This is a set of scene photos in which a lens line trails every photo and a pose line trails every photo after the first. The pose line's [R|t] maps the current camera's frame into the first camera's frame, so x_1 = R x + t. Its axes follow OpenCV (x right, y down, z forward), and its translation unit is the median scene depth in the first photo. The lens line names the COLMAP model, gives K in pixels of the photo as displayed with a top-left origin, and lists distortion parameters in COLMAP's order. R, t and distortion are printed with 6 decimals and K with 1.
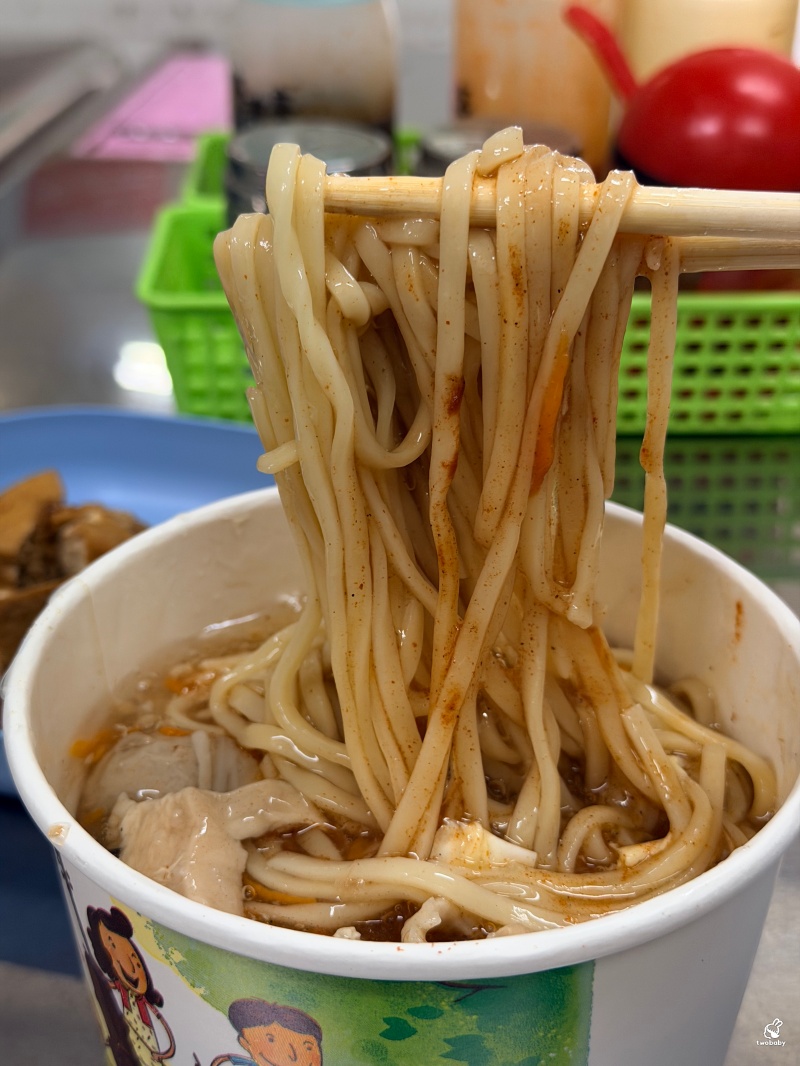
lens RADIAL K [[1563.3, 0, 400.0], [0, 1563.3, 533.0], [0, 0, 1]] dist [0.198060, -0.597068]
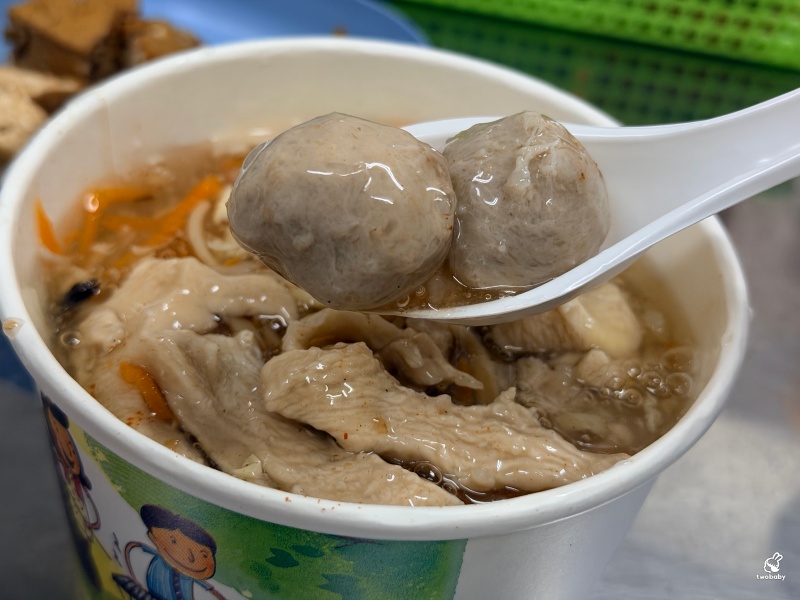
lens RADIAL K [[1173.2, 0, 400.0], [0, 1173.2, 300.0], [0, 0, 1]] dist [0.198060, -0.597068]
pose [[0.981849, 0.188017, -0.024930, 0.061263], [-0.179972, 0.965078, 0.190354, -0.031586], [0.059849, -0.182412, 0.981399, 0.208617]]
